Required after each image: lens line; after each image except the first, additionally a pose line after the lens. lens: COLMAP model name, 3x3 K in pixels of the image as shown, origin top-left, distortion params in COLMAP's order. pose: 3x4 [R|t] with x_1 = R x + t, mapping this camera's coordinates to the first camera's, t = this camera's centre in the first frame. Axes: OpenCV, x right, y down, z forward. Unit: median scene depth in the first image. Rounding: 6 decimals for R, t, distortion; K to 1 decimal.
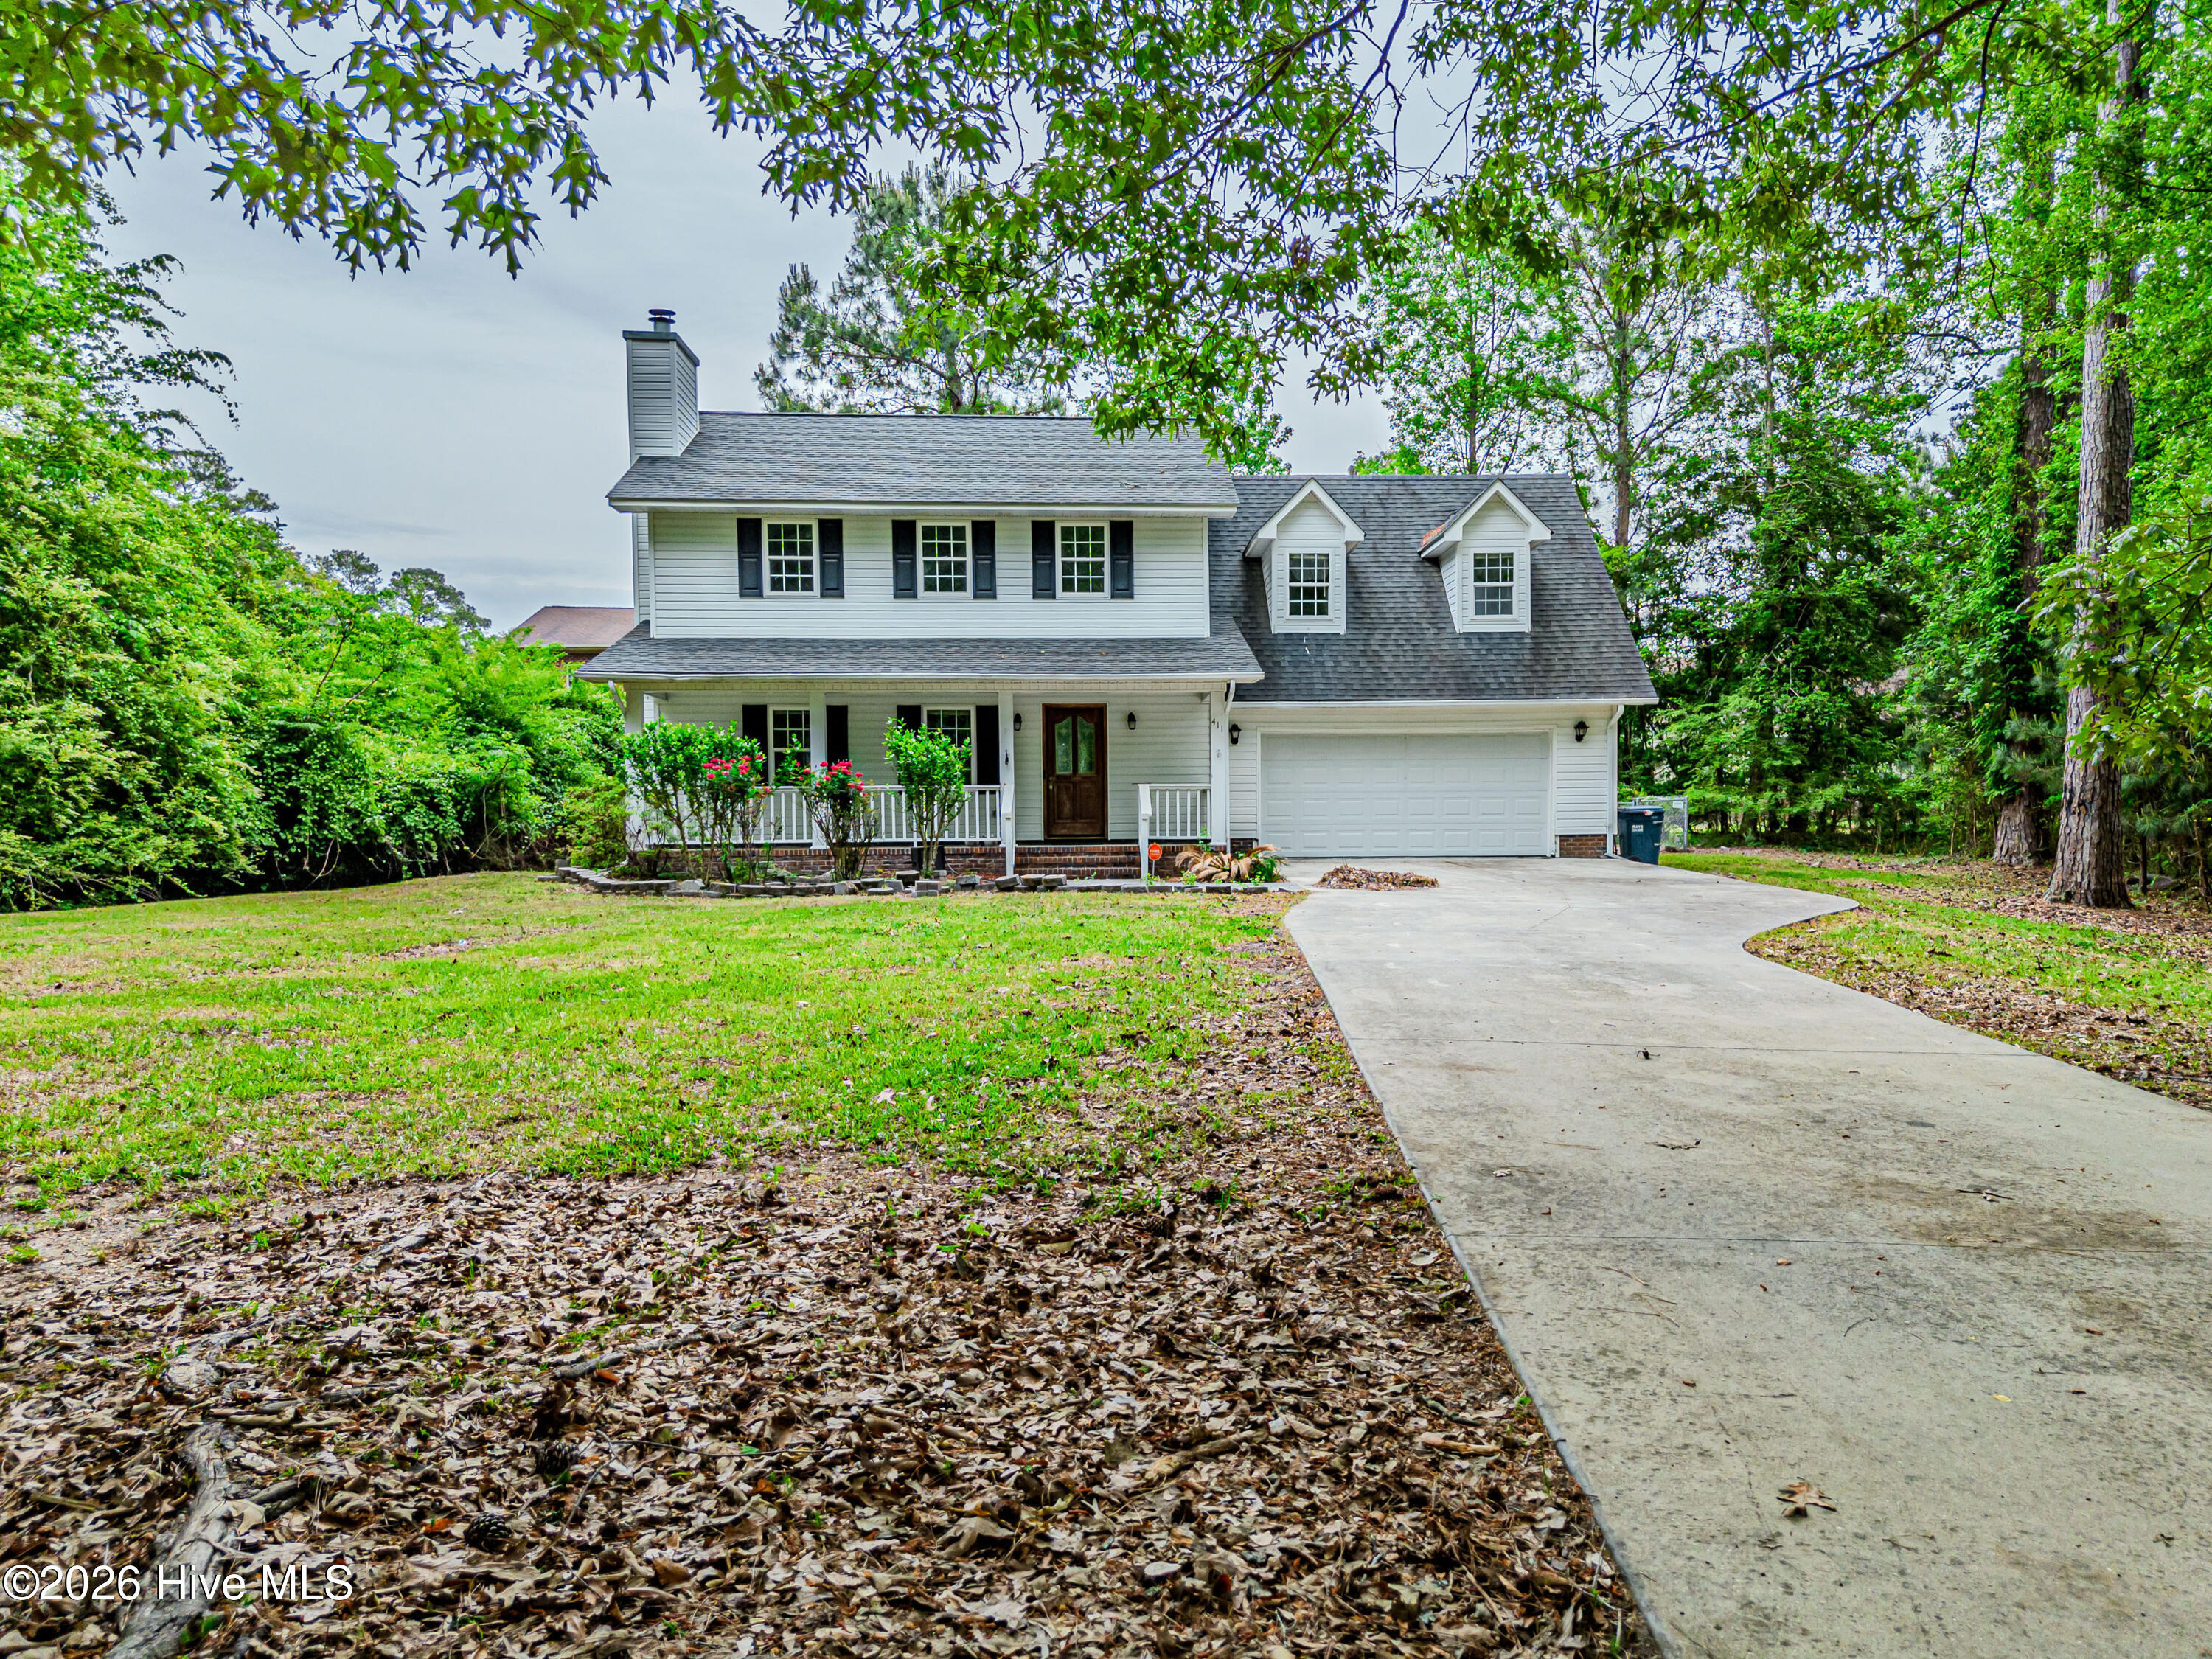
lens RADIAL K [[1675.0, 0, 1179.6], [0, 1675.0, 902.4], [0, 0, 1]] dist [0.166561, -0.309095]
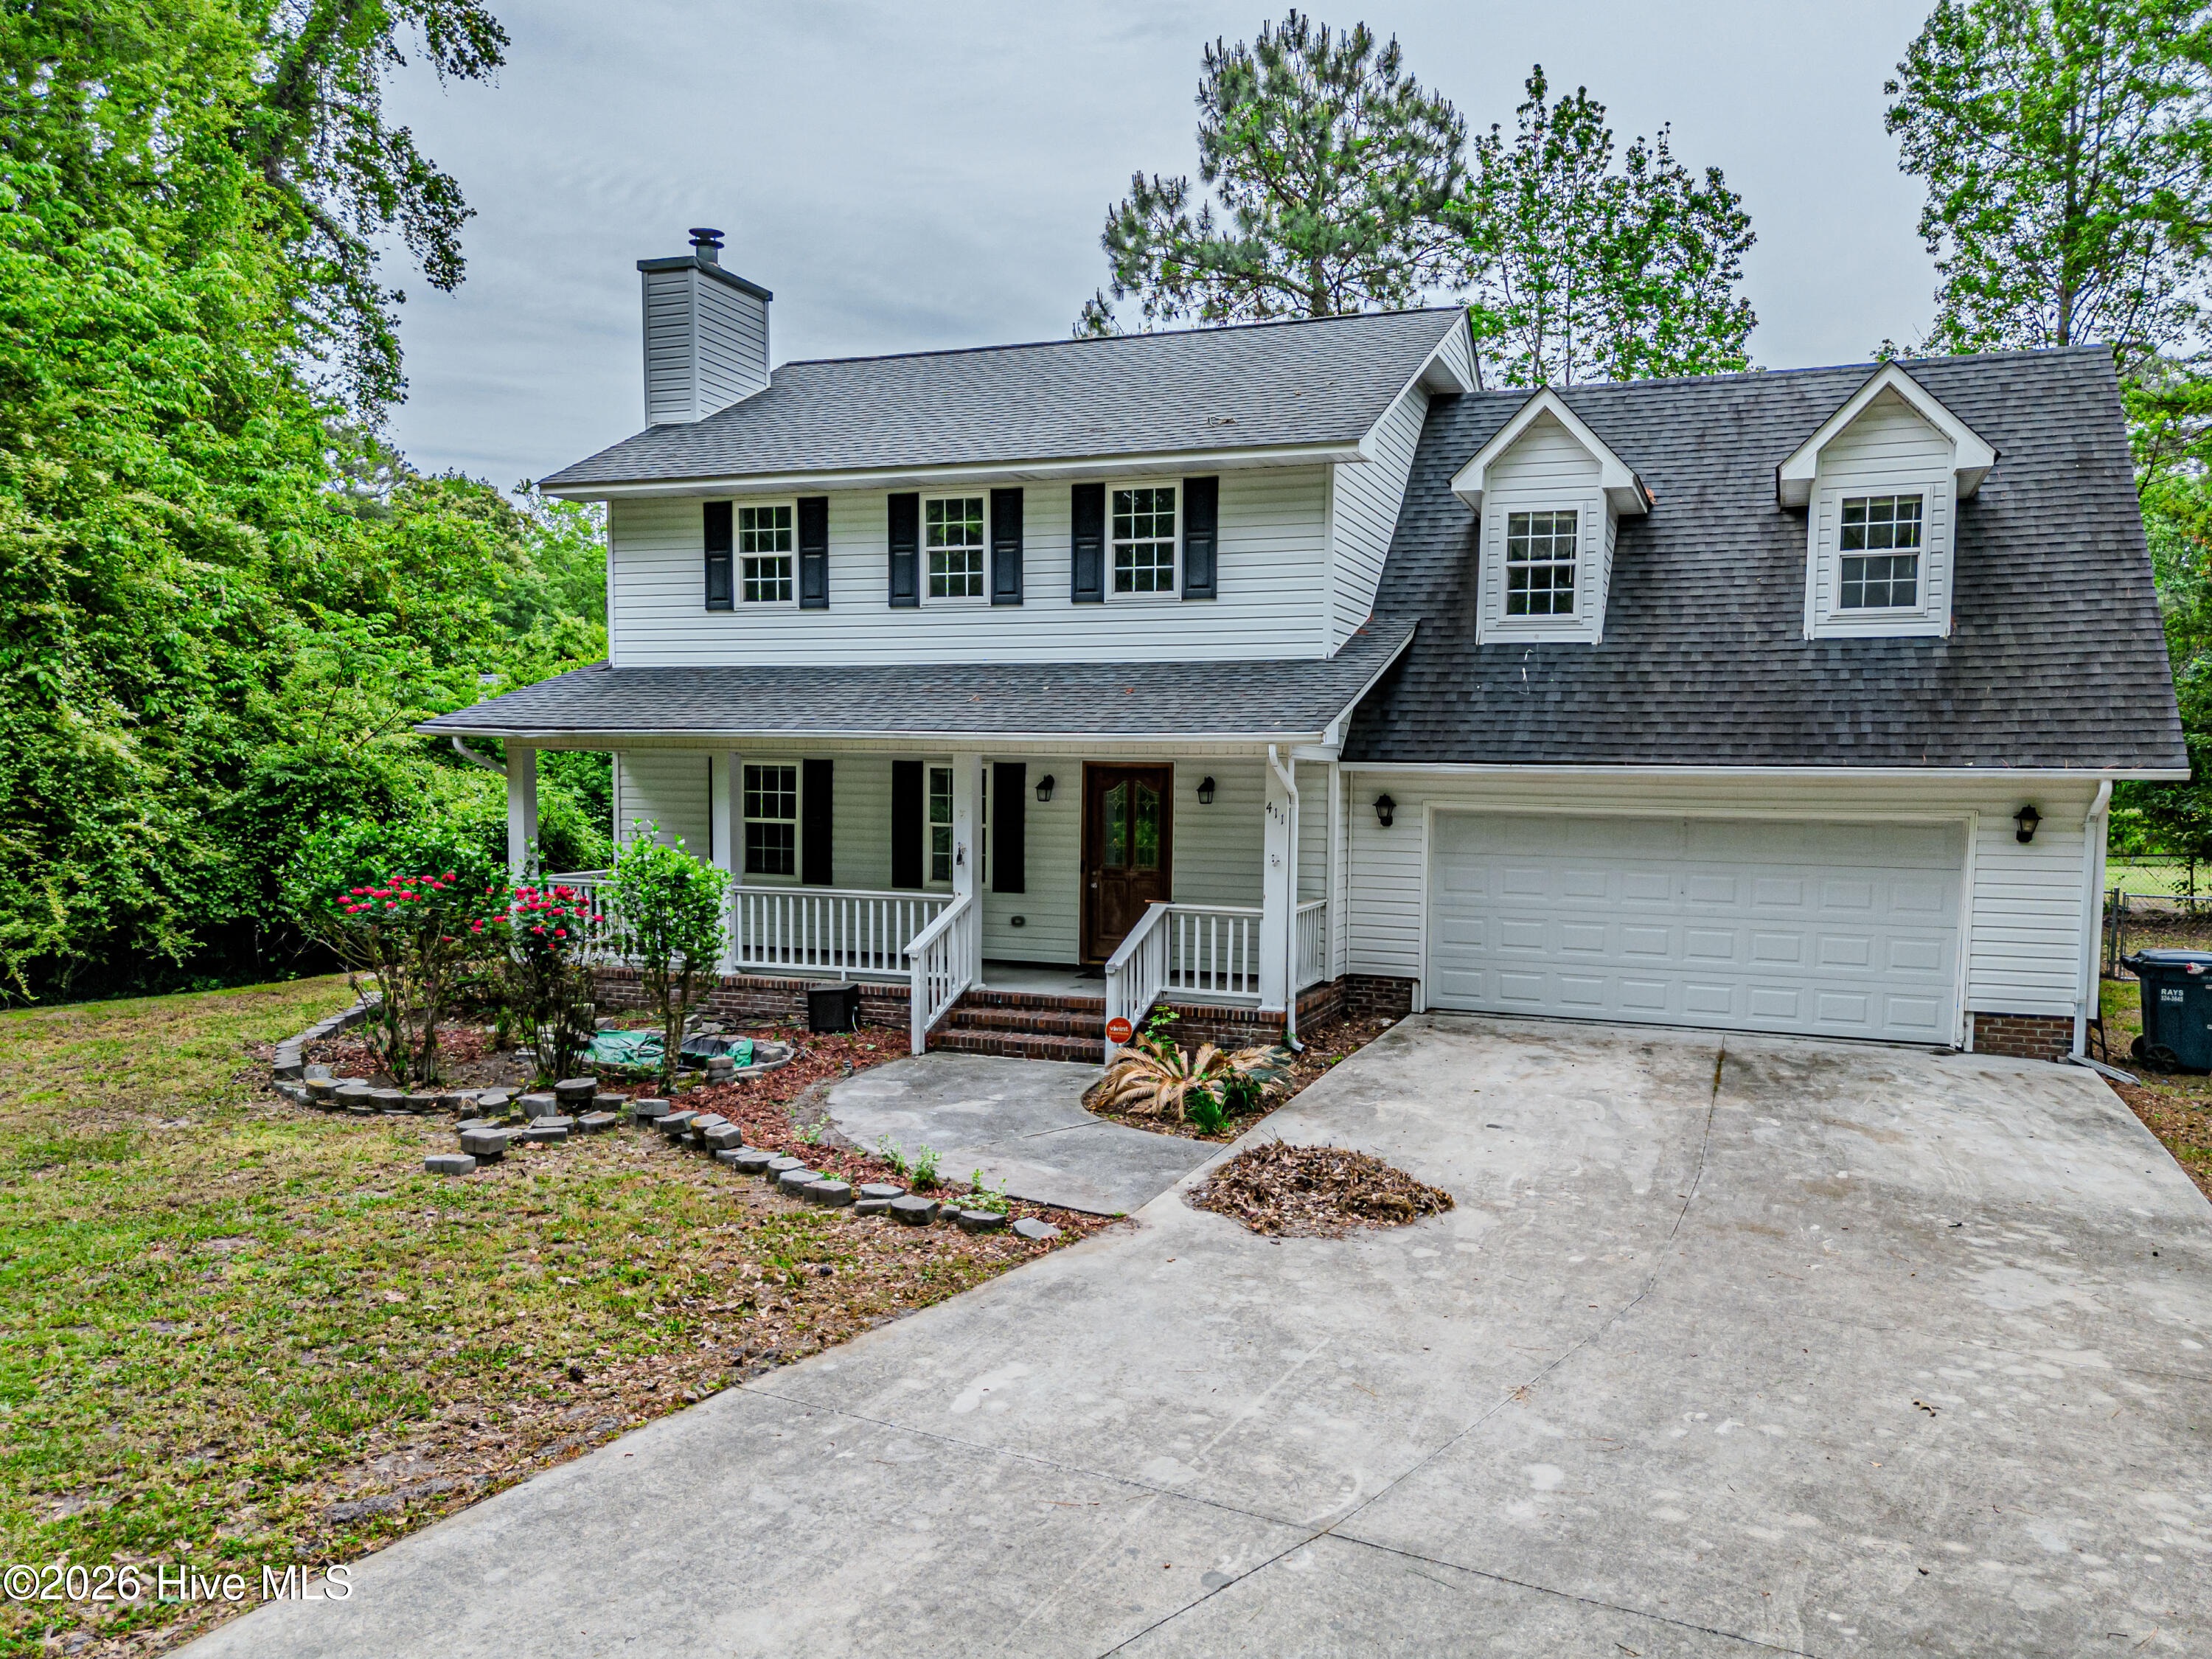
lens RADIAL K [[1628.4, 0, 1165.7], [0, 1628.4, 890.5], [0, 0, 1]] dist [0.067047, -0.049024]
pose [[0.912390, 0.052548, -0.405936, 0.211674], [-0.038822, 0.998364, 0.041979, -0.096332], [0.407478, -0.022541, 0.912937, 0.430222]]
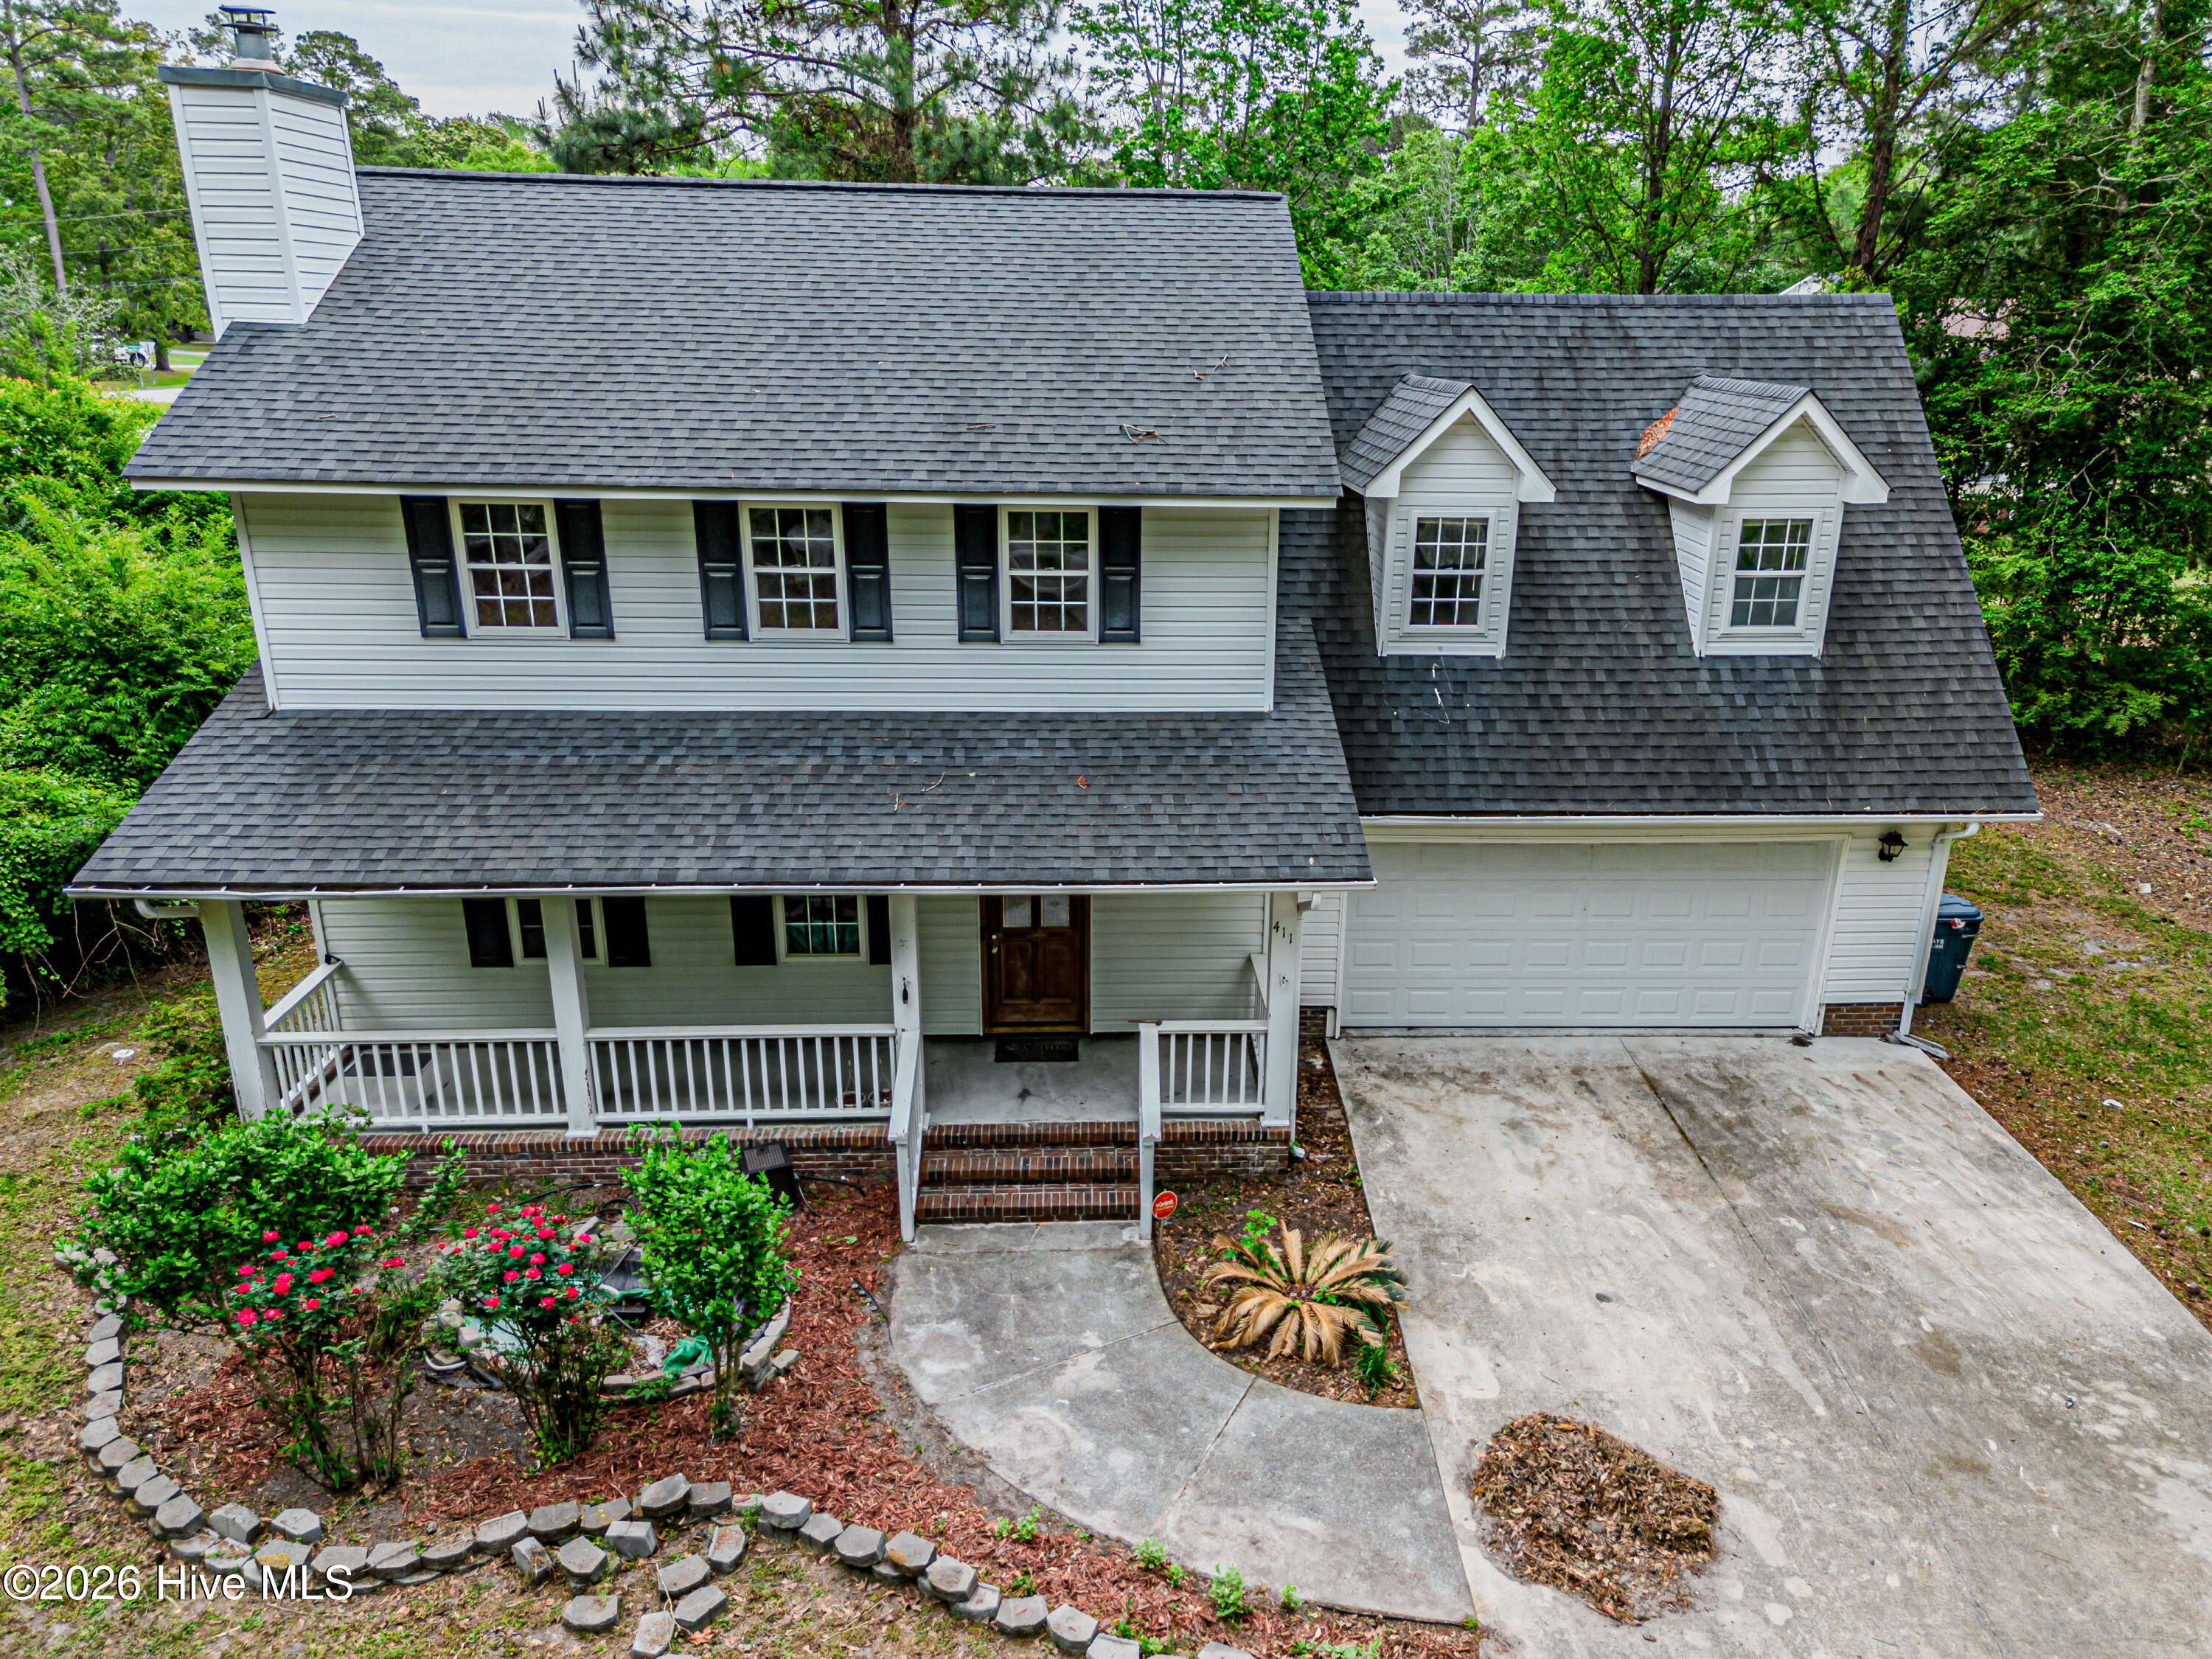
lens RADIAL K [[1628.4, 0, 1165.7], [0, 1628.4, 890.5], [0, 0, 1]] dist [0.067047, -0.049024]
pose [[0.999572, 0.029168, -0.002436, -0.015358], [-0.027031, 0.951848, 0.305378, -0.268617], [0.011226, -0.305181, 0.952228, 0.466129]]
